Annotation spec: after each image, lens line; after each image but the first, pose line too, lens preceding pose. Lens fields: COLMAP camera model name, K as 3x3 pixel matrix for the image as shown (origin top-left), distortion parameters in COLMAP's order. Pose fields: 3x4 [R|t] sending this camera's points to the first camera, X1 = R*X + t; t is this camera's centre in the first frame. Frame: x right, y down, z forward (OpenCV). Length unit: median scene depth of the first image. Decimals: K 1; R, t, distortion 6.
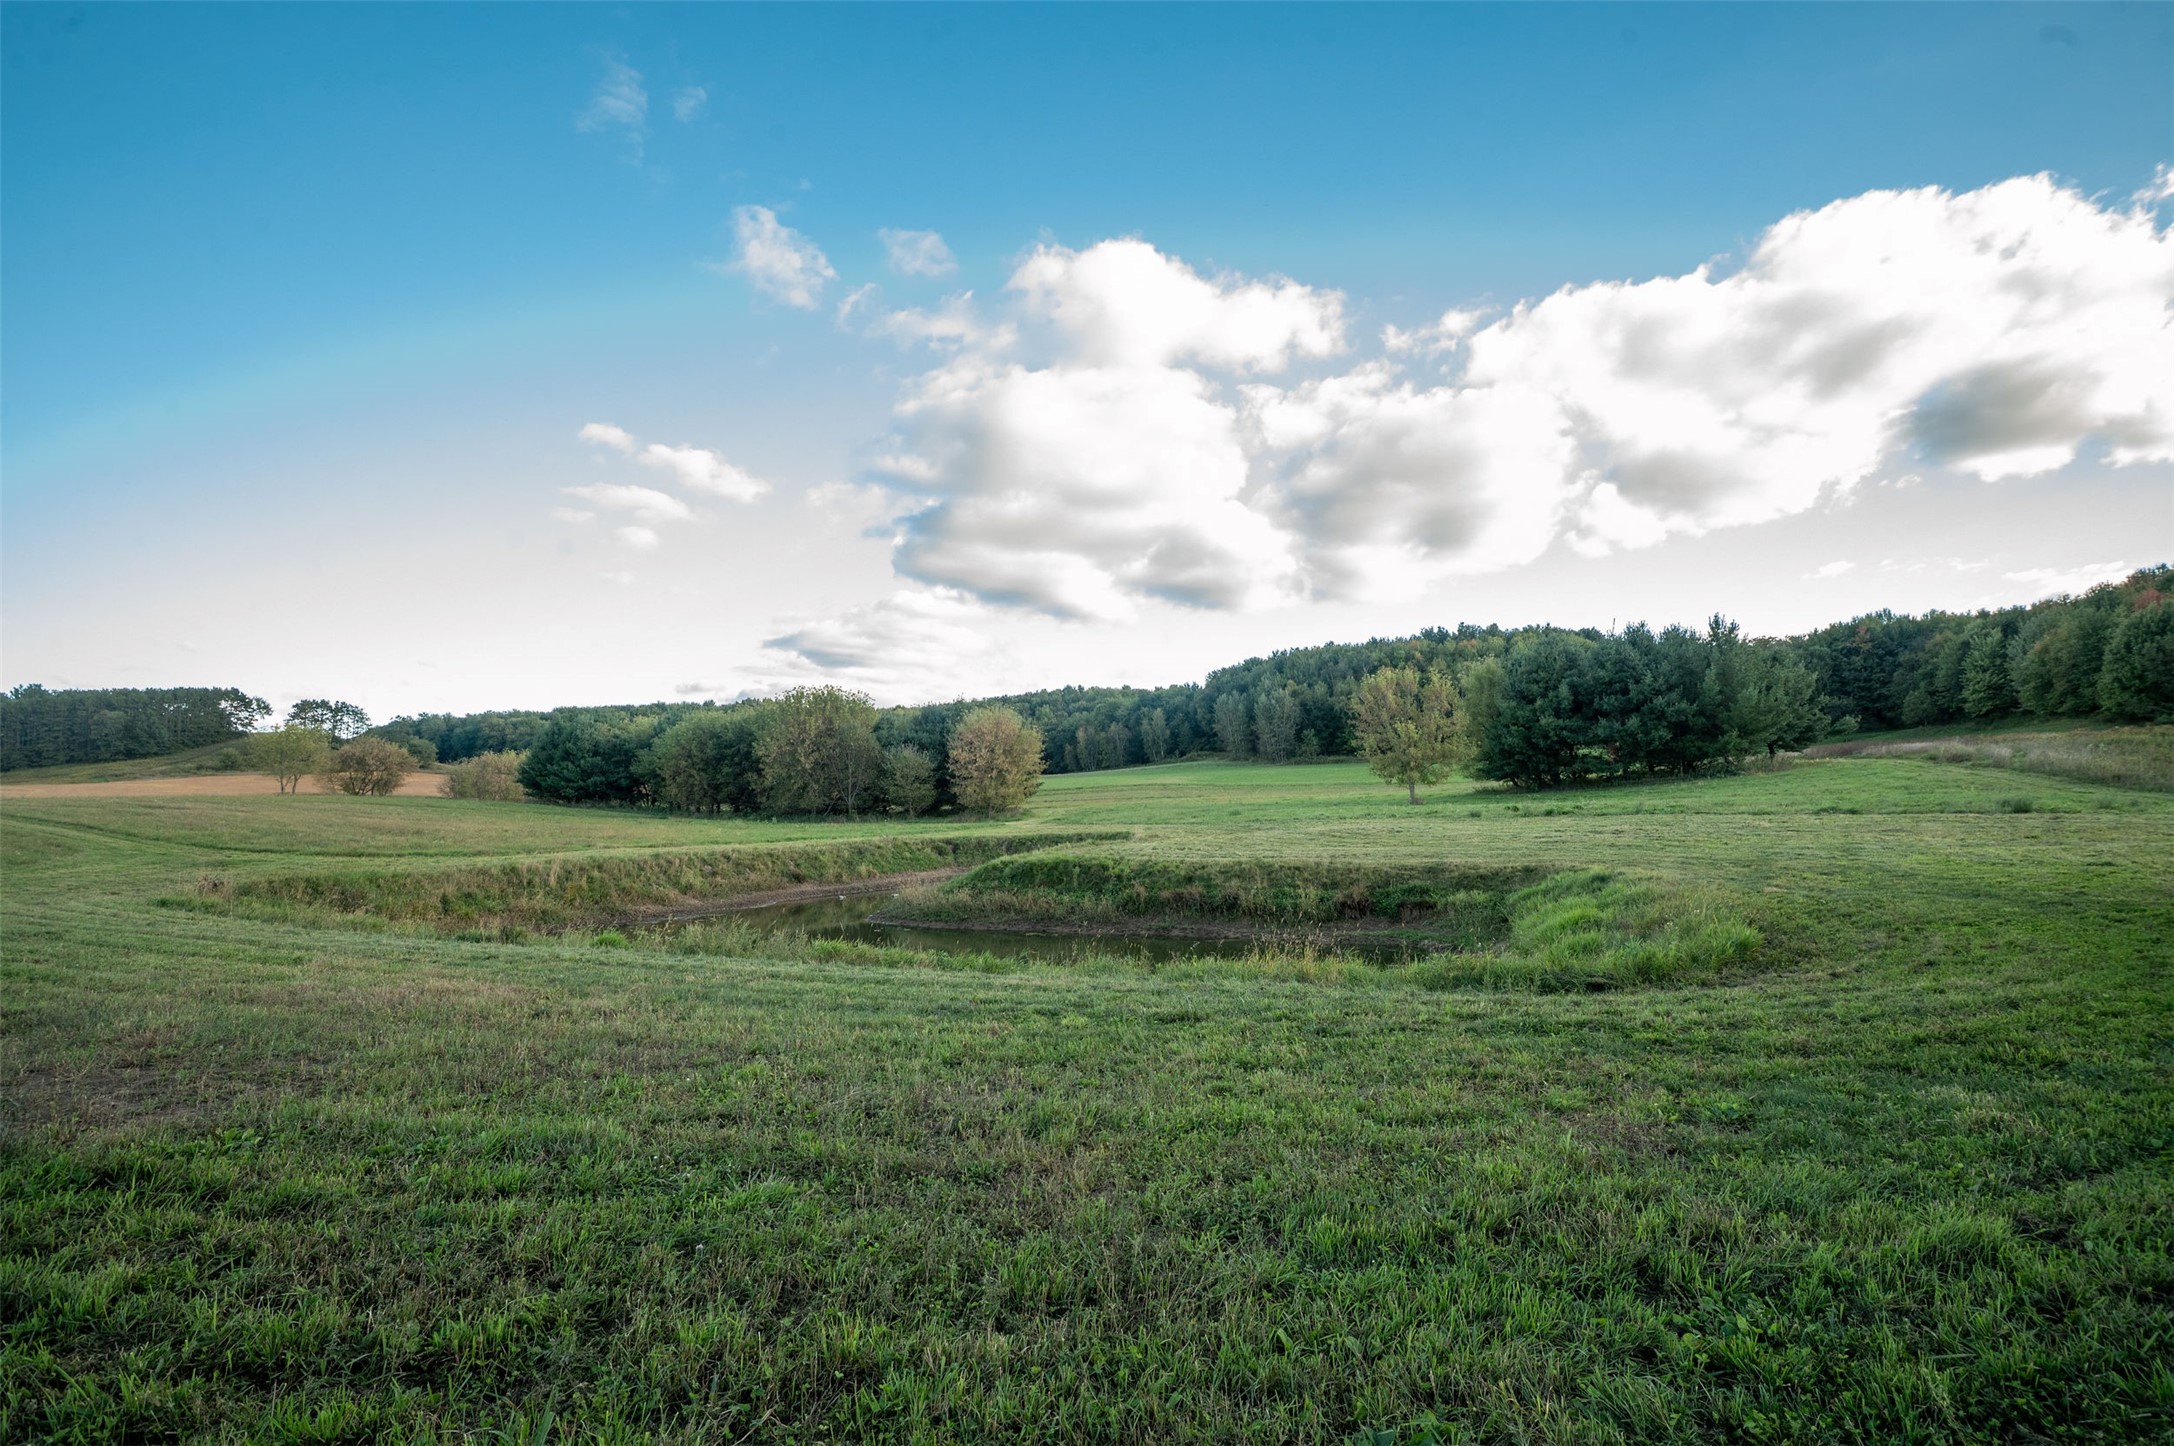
lens RADIAL K [[1006.2, 0, 1087.0], [0, 1006.2, 723.0], [0, 0, 1]] dist [-0.003953, -0.005505]
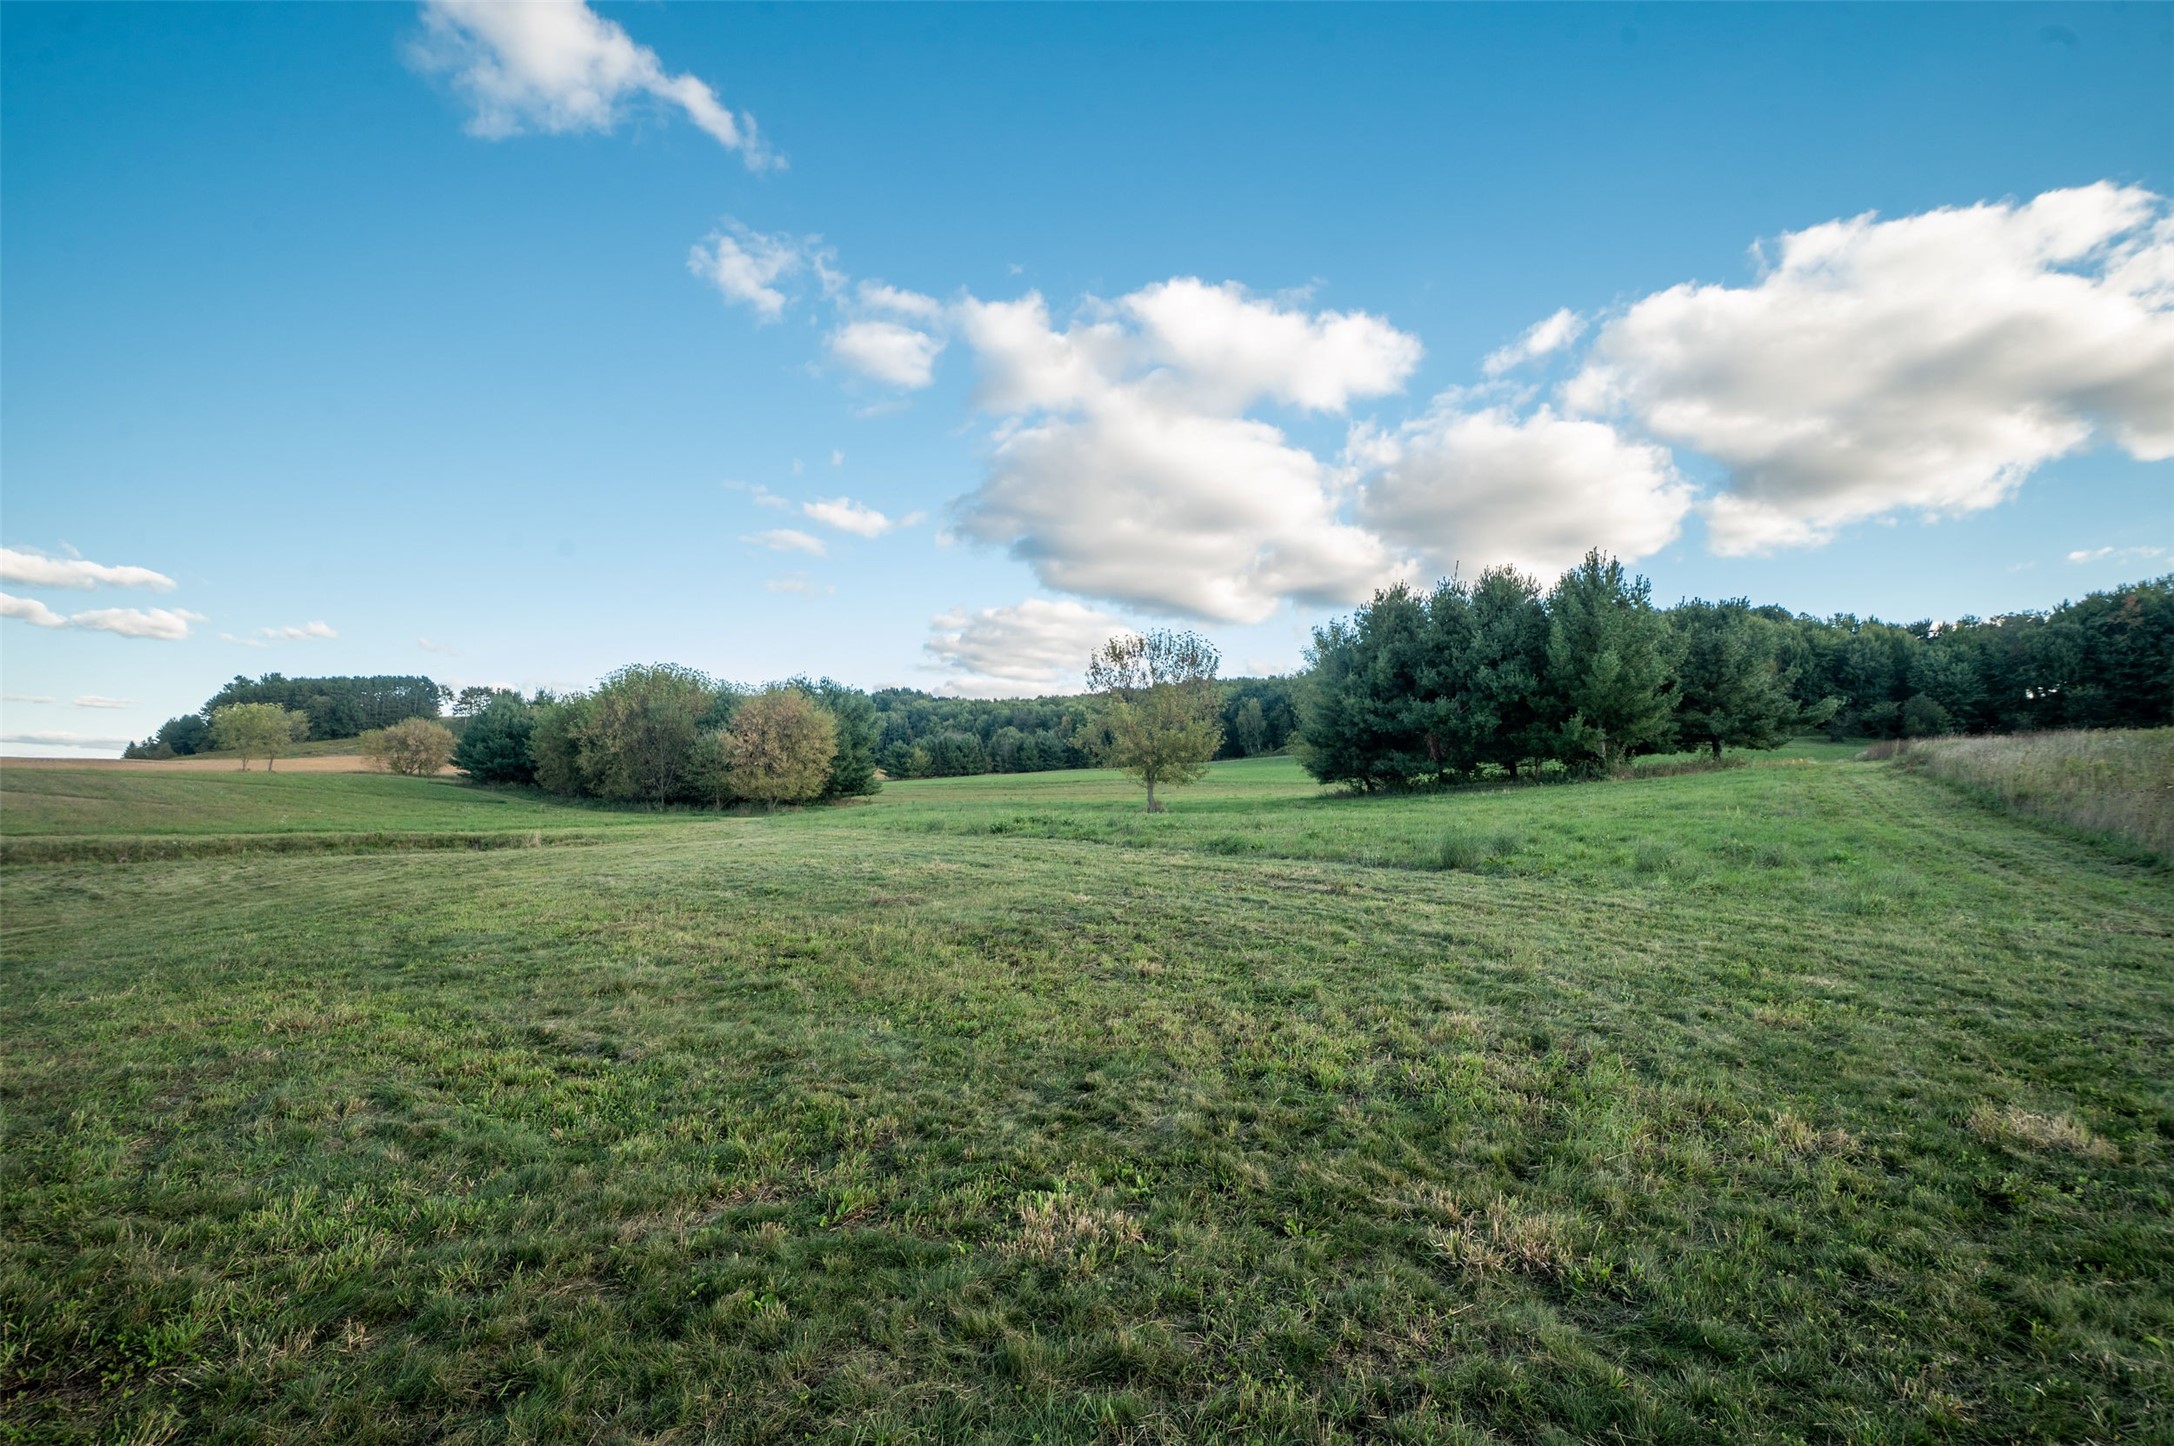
lens RADIAL K [[1001.2, 0, 1087.0], [0, 1001.2, 723.0], [0, 0, 1]] dist [-0.000294, -0.012224]
pose [[0.978978, 0.009796, -0.203732, 0.134439], [-0.008354, 0.999934, 0.007936, 0.003040], [0.203797, -0.006067, 0.978994, 0.079697]]
